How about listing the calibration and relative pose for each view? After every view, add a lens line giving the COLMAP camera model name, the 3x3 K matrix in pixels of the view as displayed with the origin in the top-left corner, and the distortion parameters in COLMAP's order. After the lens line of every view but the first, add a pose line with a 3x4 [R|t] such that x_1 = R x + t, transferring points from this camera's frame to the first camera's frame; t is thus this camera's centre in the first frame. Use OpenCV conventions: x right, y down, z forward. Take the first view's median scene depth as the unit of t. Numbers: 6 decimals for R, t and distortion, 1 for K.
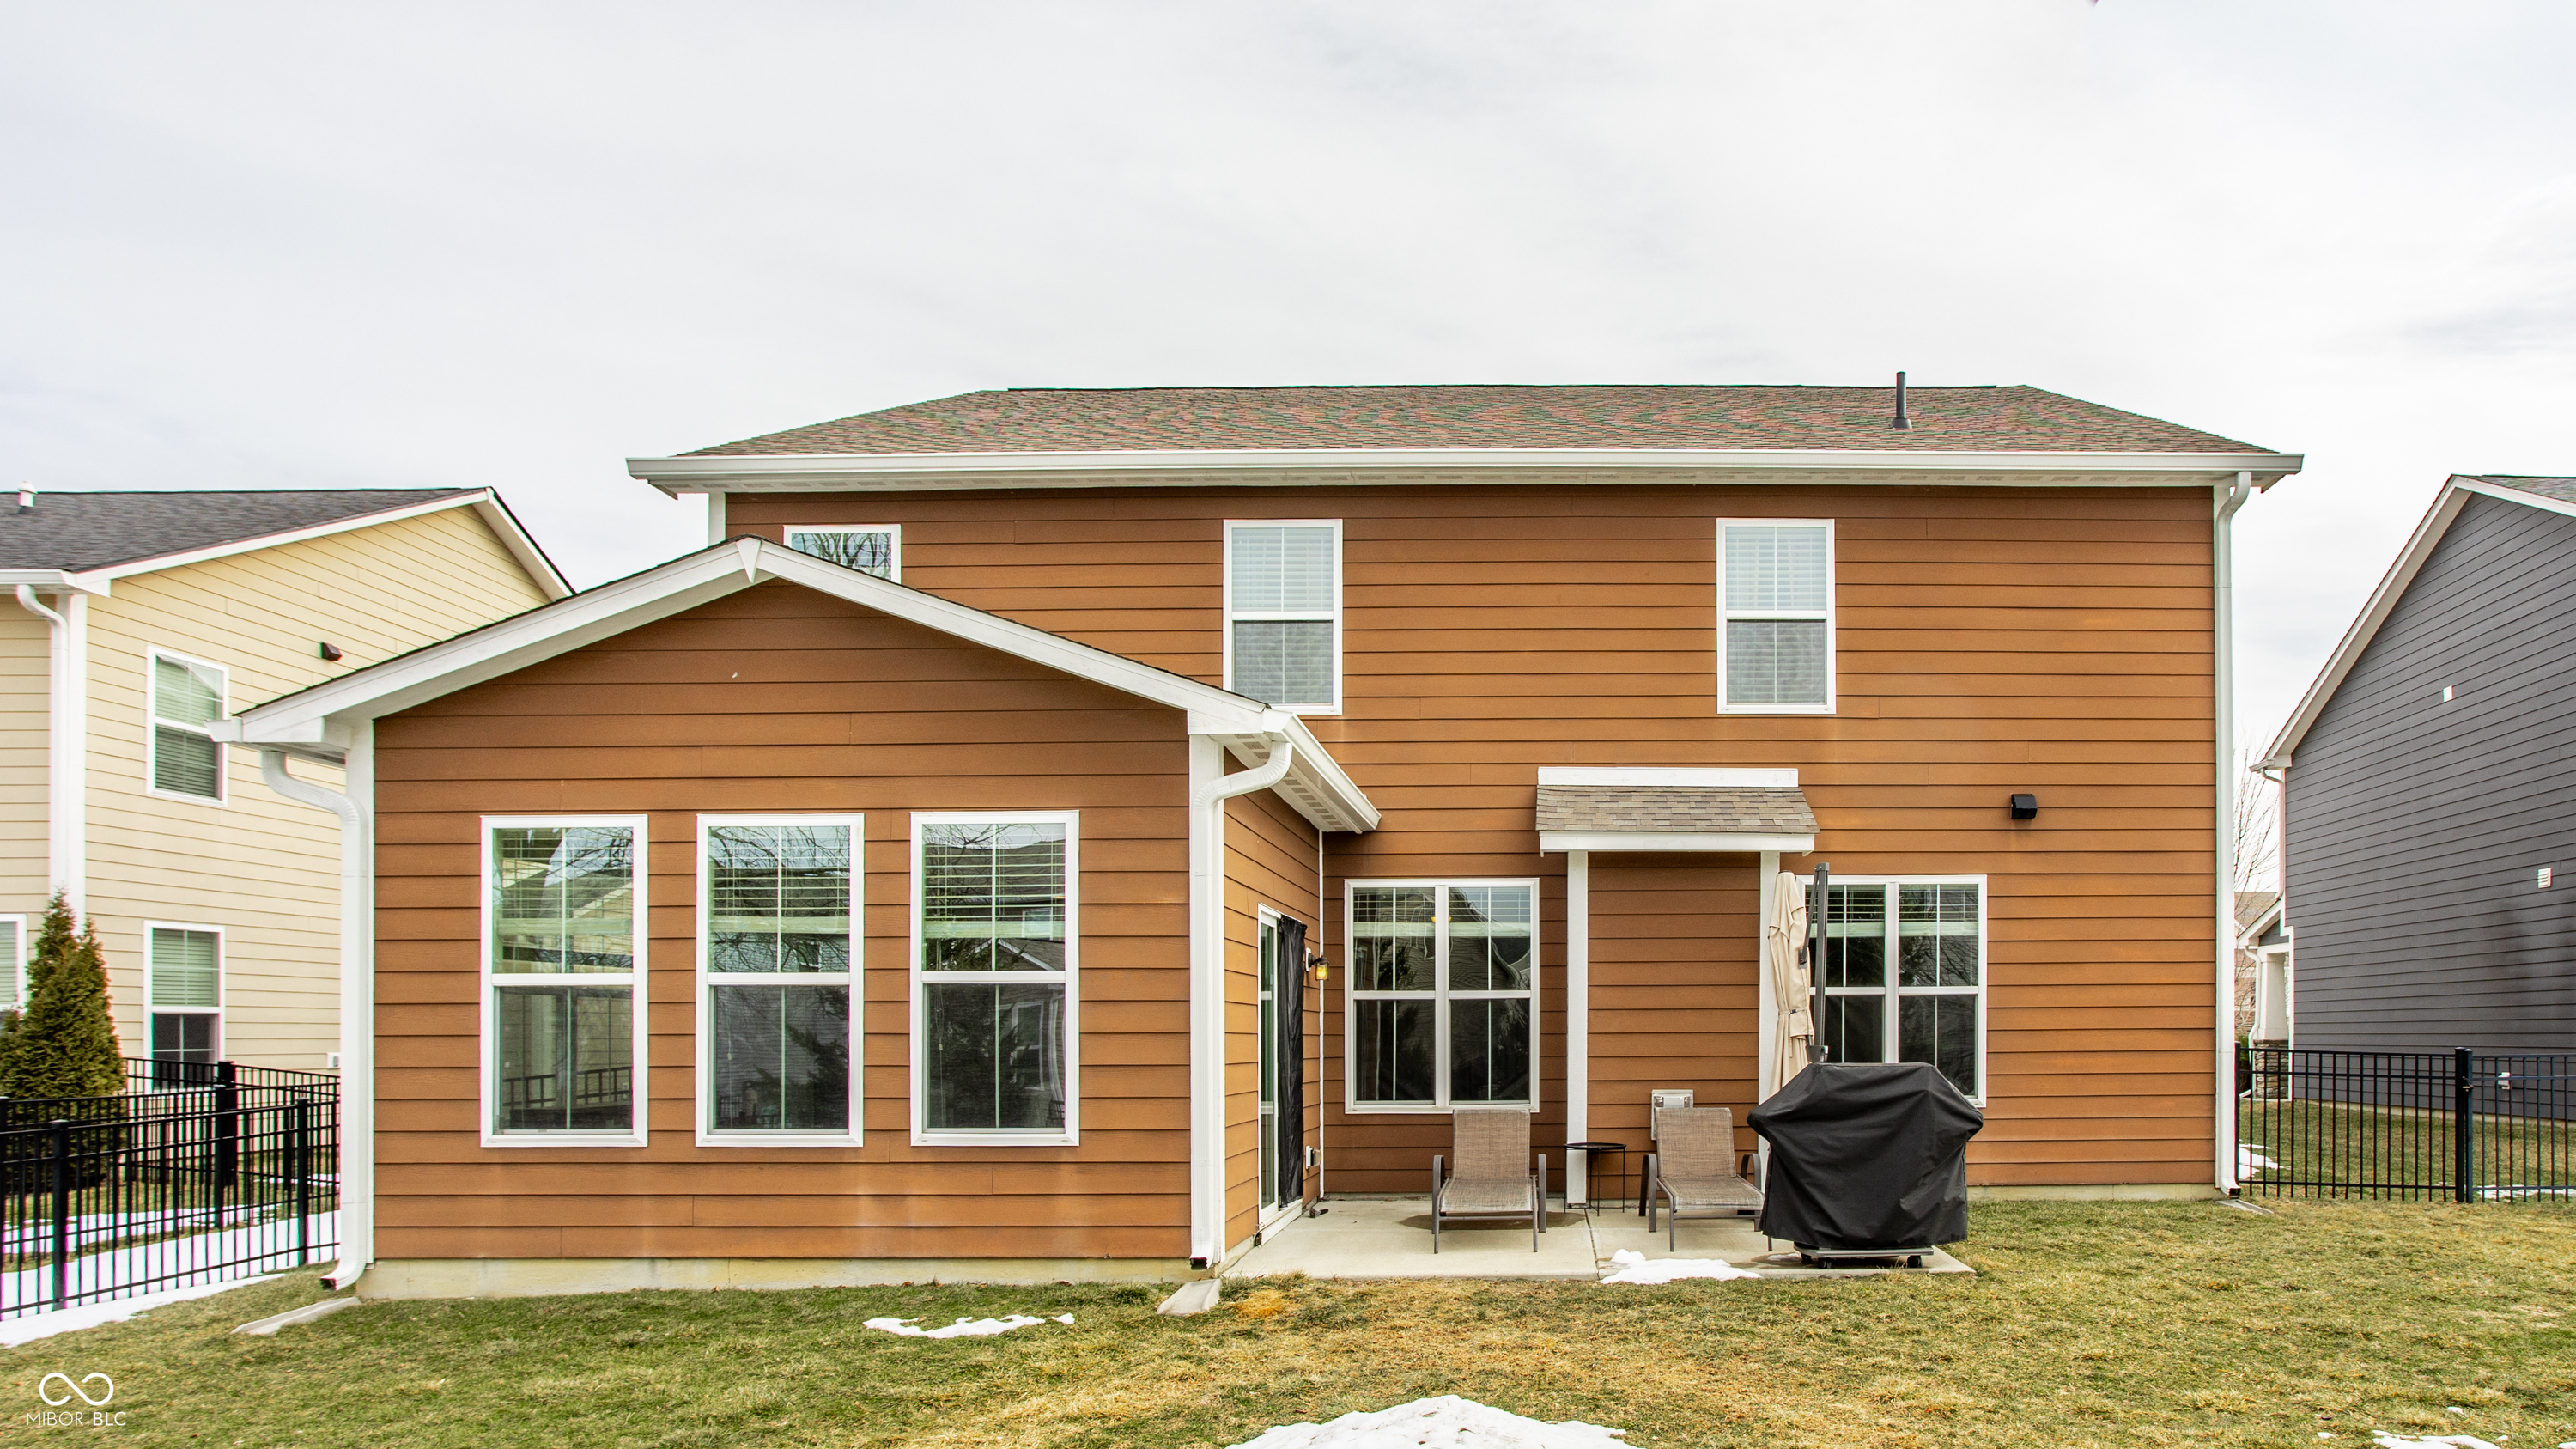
lens RADIAL K [[1215.5, 0, 1340.9], [0, 1215.5, 796.4], [0, 0, 1]] dist [-0.012661, 0.003162]
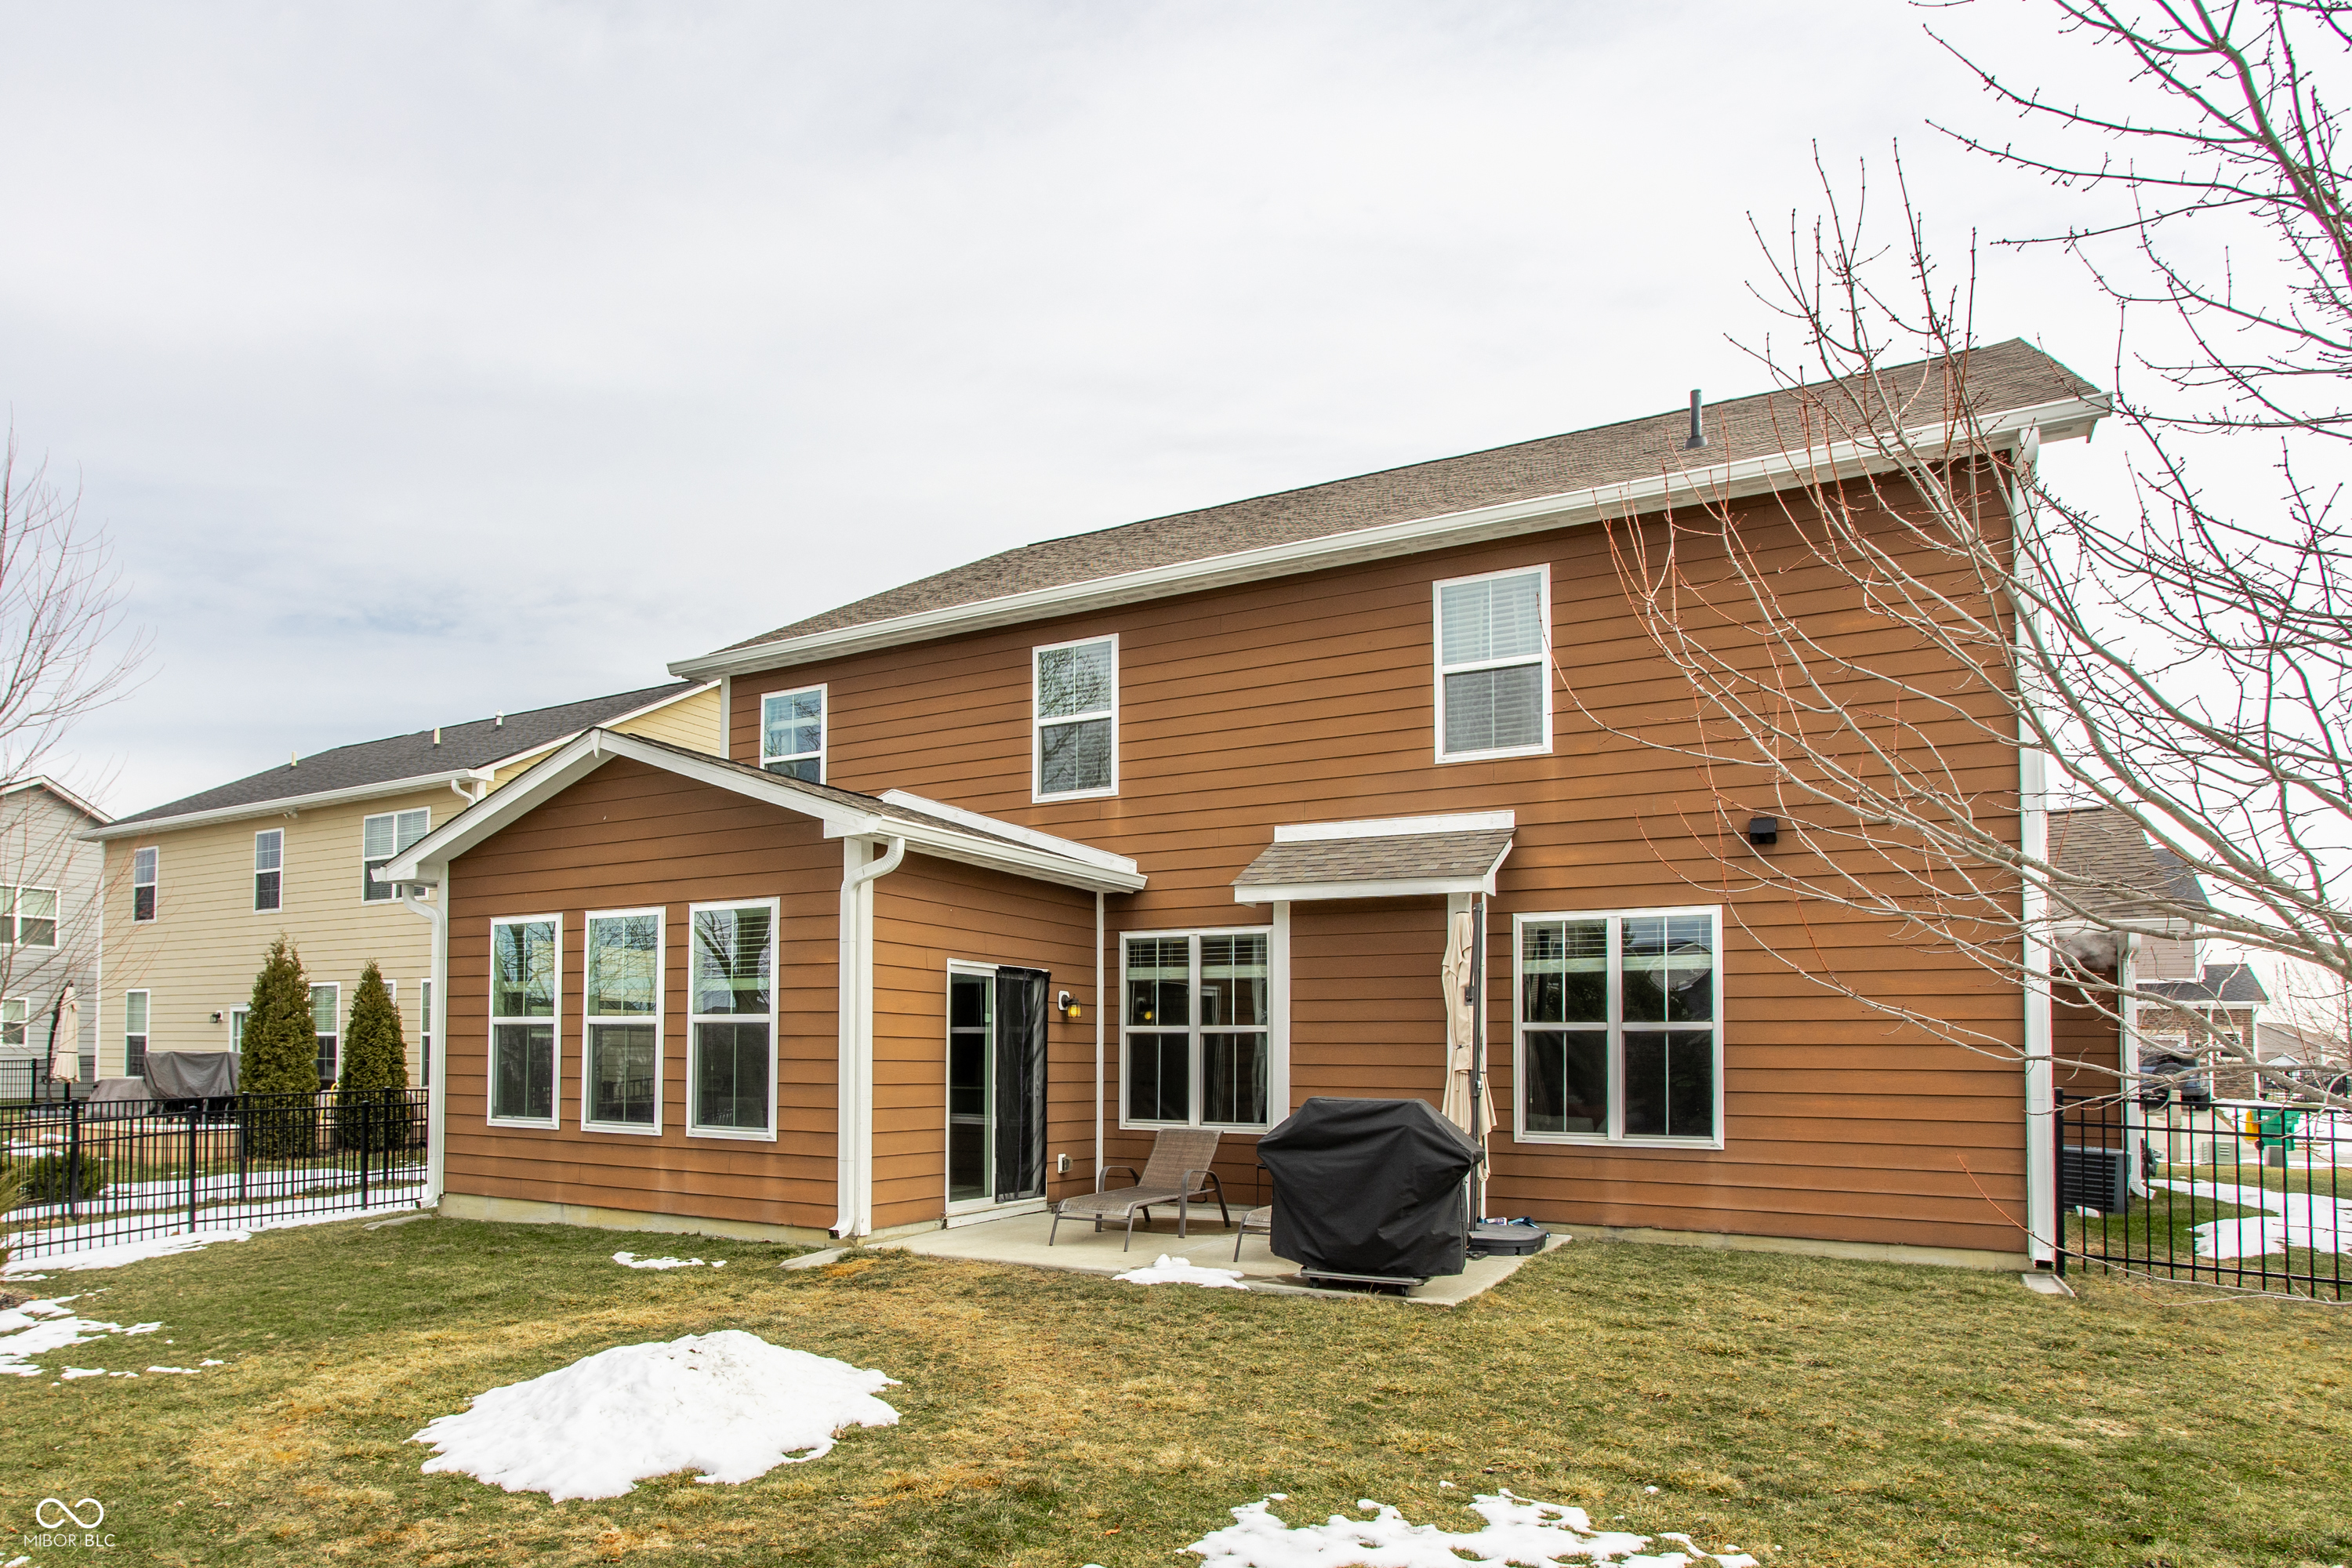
lens RADIAL K [[1117.3, 0, 1176.8], [0, 1117.3, 776.6], [0, 0, 1]] dist [-0.006329, -0.002871]
pose [[0.906942, -0.091027, -0.411303, 0.577944], [0.067622, 0.995172, -0.071134, -0.002924], [0.415792, 0.036701, 0.908719, 0.016983]]
